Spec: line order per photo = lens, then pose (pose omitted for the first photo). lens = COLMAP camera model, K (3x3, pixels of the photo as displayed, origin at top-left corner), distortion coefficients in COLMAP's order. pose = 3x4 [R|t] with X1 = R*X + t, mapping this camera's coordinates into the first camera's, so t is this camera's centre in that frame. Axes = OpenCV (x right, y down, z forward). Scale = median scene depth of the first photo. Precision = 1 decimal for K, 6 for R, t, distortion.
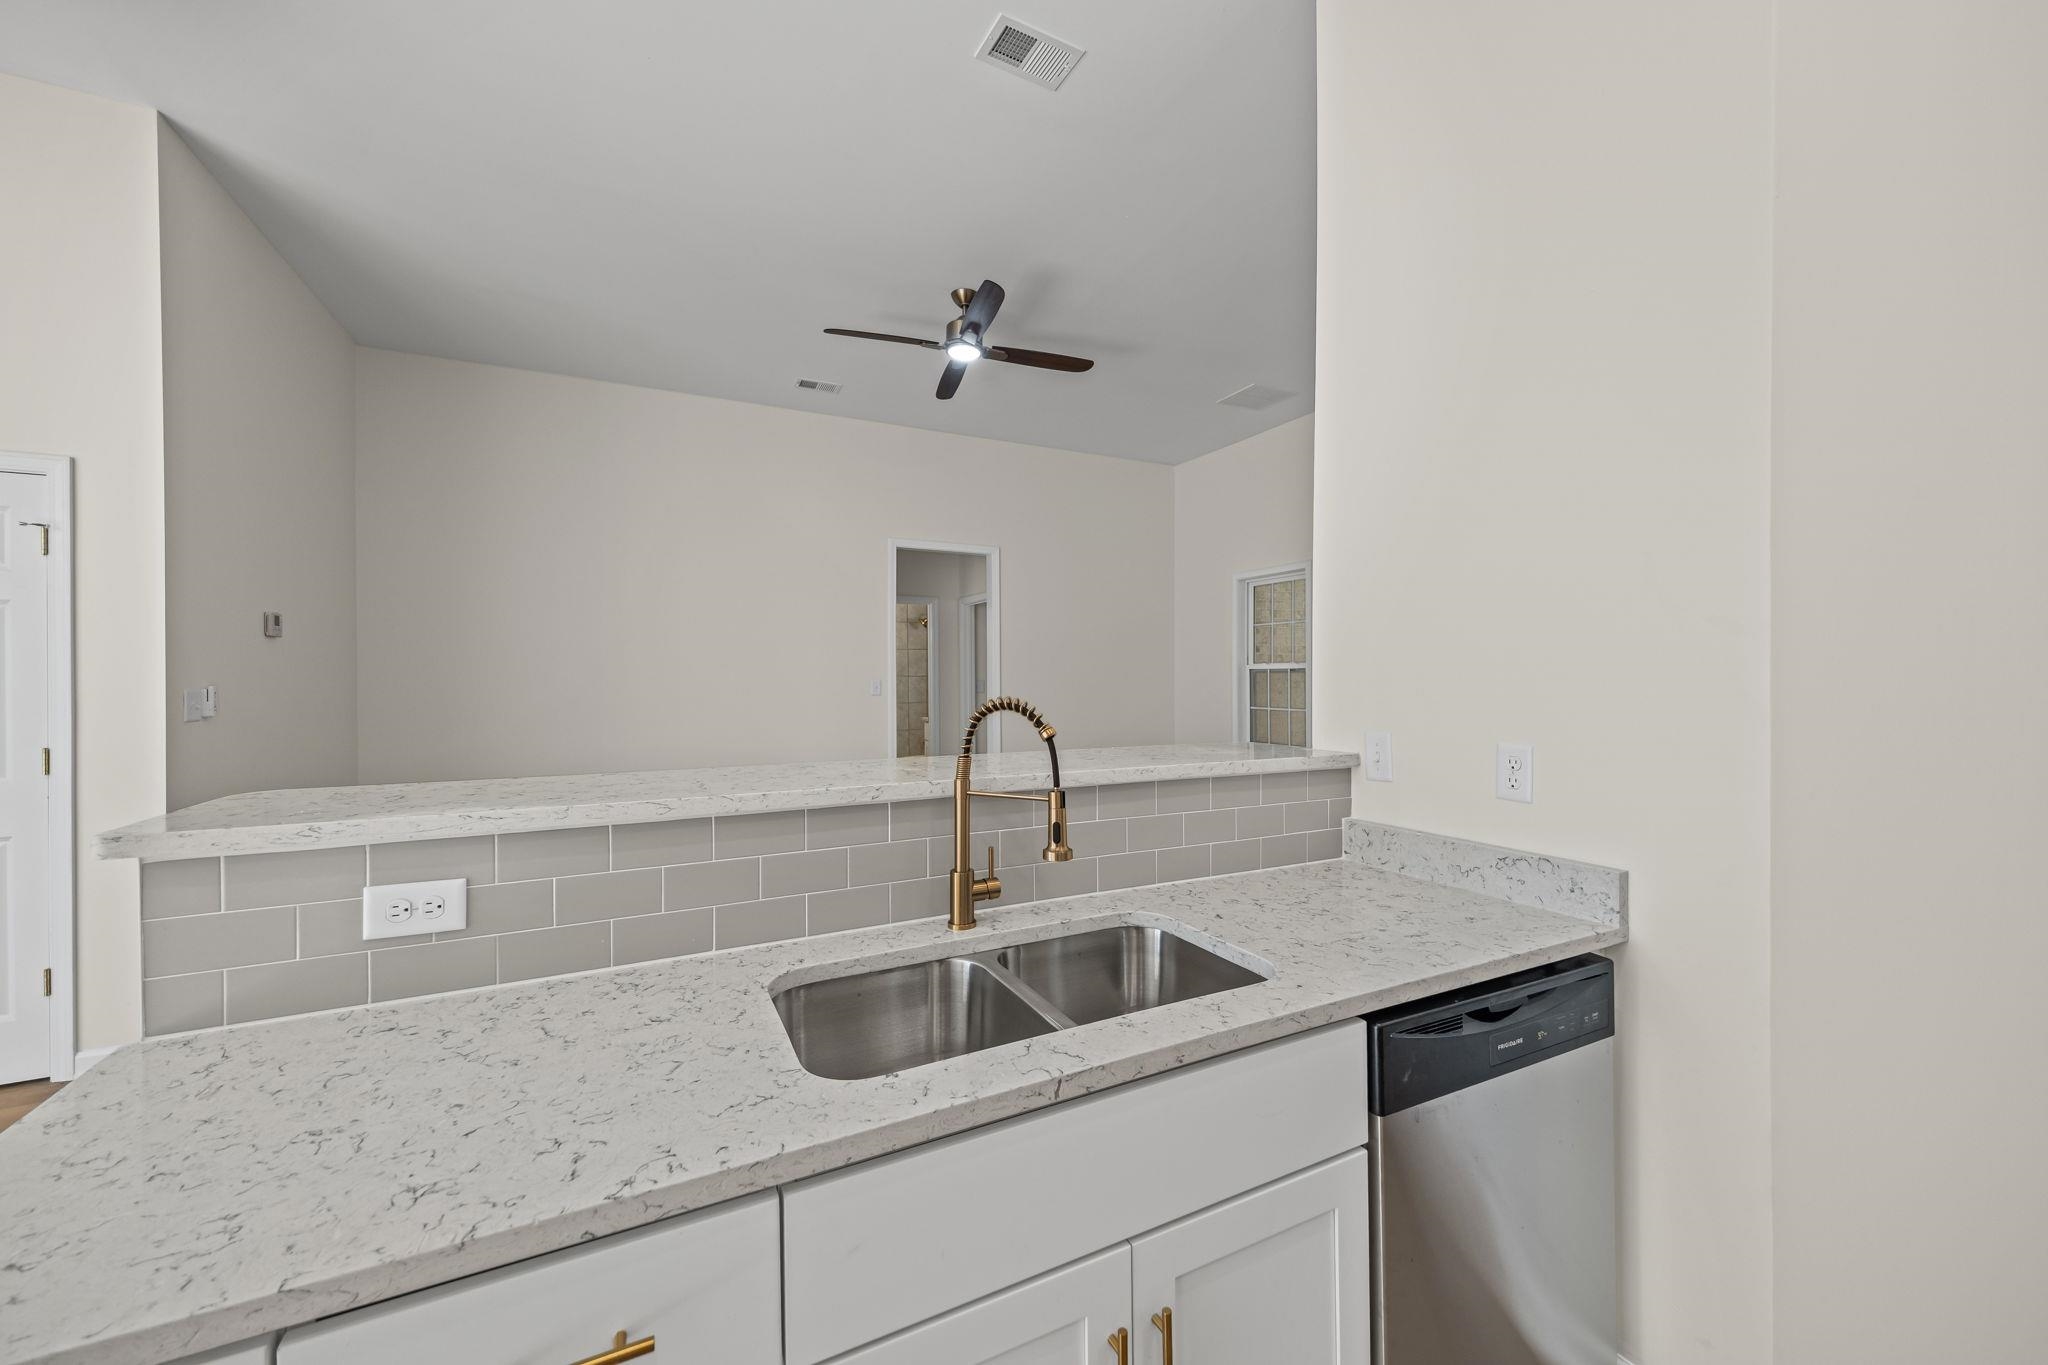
lens RADIAL K [[790.2, 0, 1037.4], [0, 790.2, 679.8], [0, 0, 1]] dist [0.011151, -0.004139]
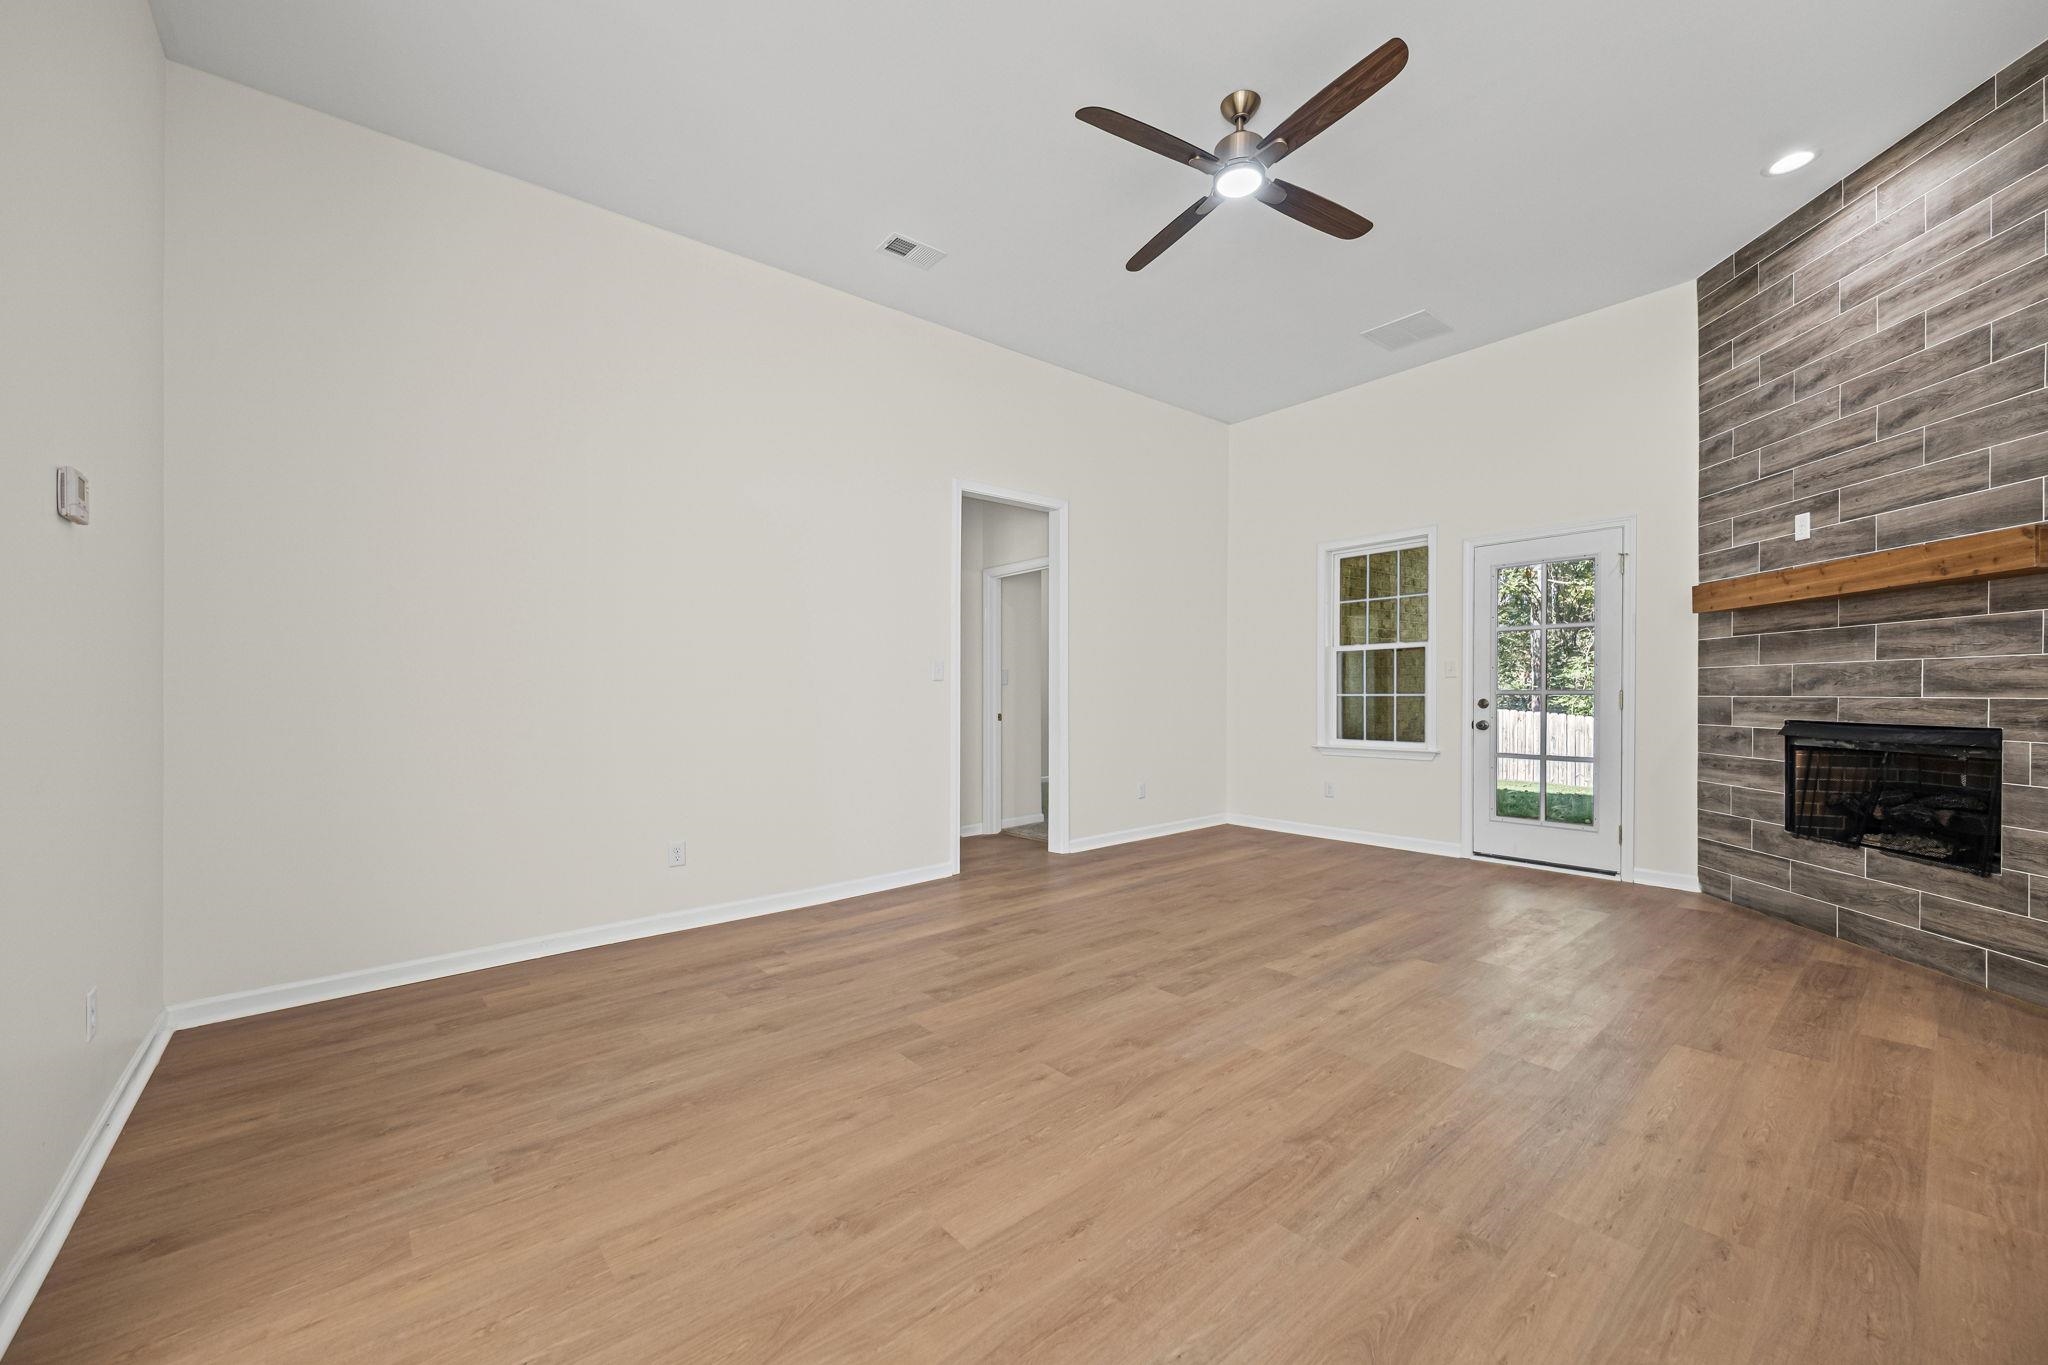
lens RADIAL K [[790.2, 0, 1040.6], [0, 790.2, 690.1], [0, 0, 1]] dist [0.011151, -0.004139]
pose [[0.972200, -0.007432, 0.234033, -1.241051], [0.009089, 0.999941, -0.006002, 0.152034], [-0.233975, 0.007962, 0.972210, 0.952734]]
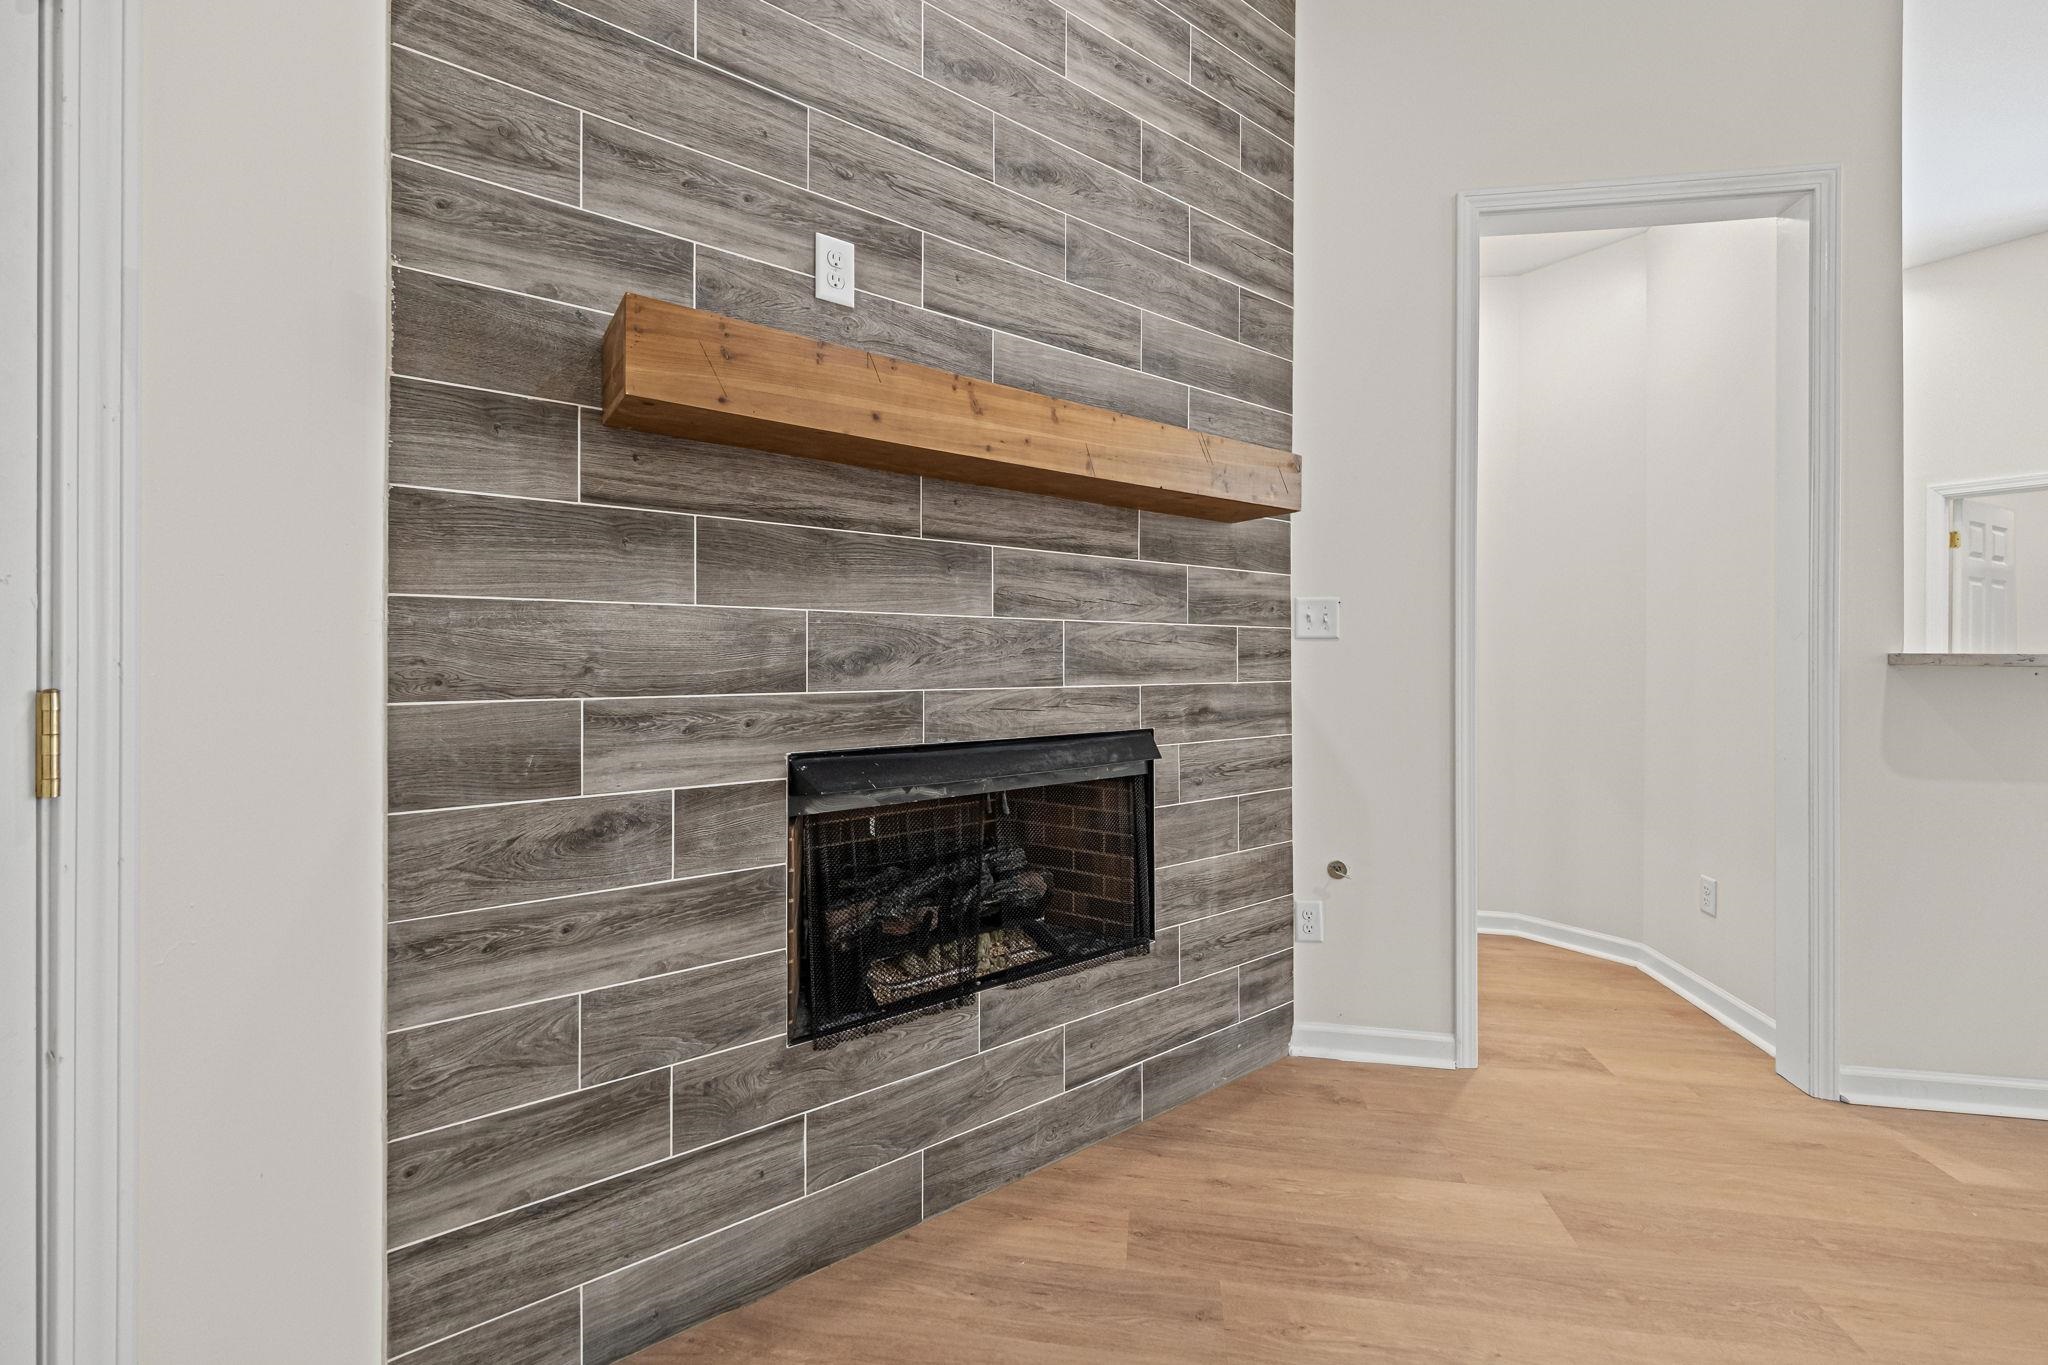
lens RADIAL K [[790.2, 0, 1037.9], [0, 790.2, 674.8], [0, 0, 1]] dist [0.011151, -0.004139]
pose [[-0.805607, -0.008774, 0.592385, 0.884419], [0.003254, 0.999810, 0.019234, 0.138410], [-0.592441, 0.017423, -0.805425, 3.500502]]
